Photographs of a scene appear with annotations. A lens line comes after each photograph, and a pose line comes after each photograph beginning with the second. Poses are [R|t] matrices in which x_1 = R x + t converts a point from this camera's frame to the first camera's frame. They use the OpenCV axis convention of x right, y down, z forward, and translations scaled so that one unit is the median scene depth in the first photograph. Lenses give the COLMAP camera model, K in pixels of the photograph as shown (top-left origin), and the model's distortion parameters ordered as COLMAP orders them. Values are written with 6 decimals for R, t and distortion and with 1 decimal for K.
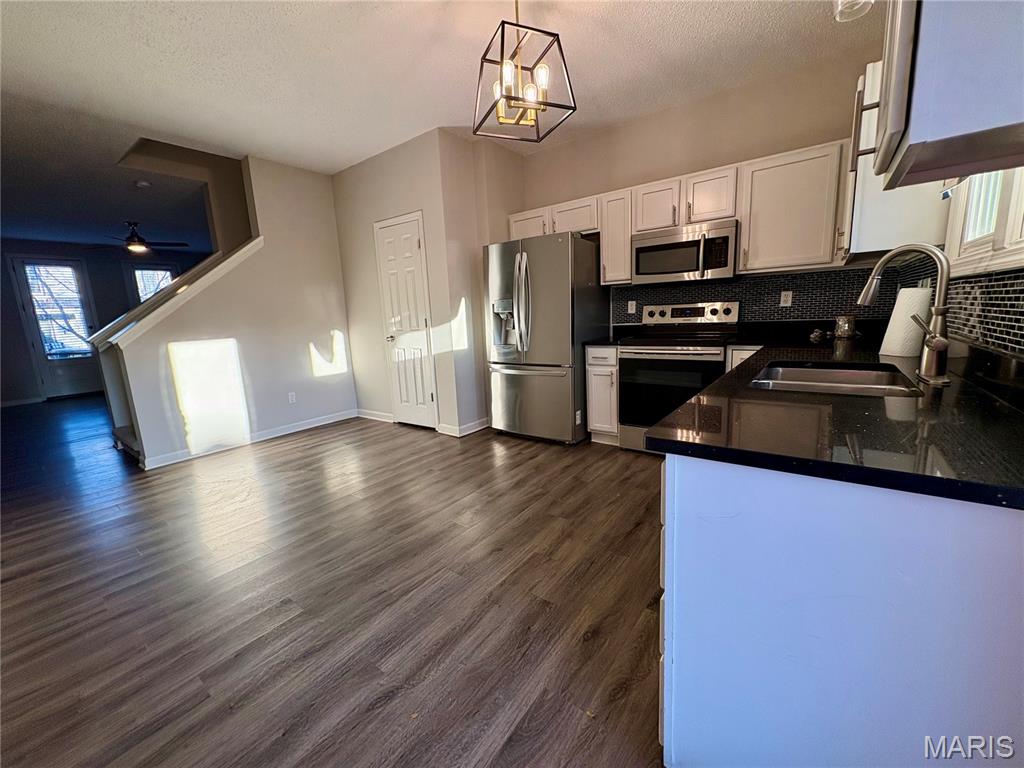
lens RADIAL K [[405.9, 0, 512.0], [0, 405.9, 384.0], [0, 0, 1]] dist [-0.001802, -0.000089]
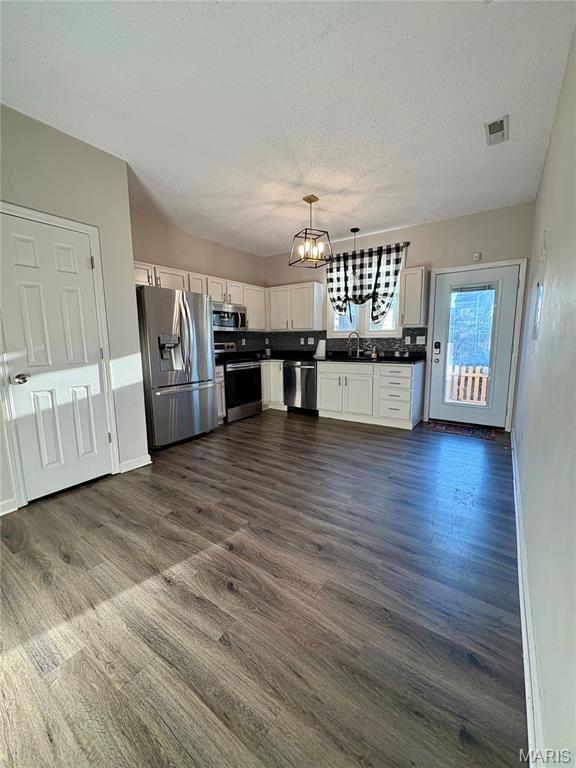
lens RADIAL K [[304.4, 0, 288.0], [0, 304.4, 384.0], [0, 0, 1]] dist [-0.001802, -0.000089]
pose [[-0.028272, -0.095645, 0.995014, -1.044078], [0.192117, 0.976334, 0.099308, -0.088635], [-0.980965, 0.193967, -0.009228, 0.742297]]
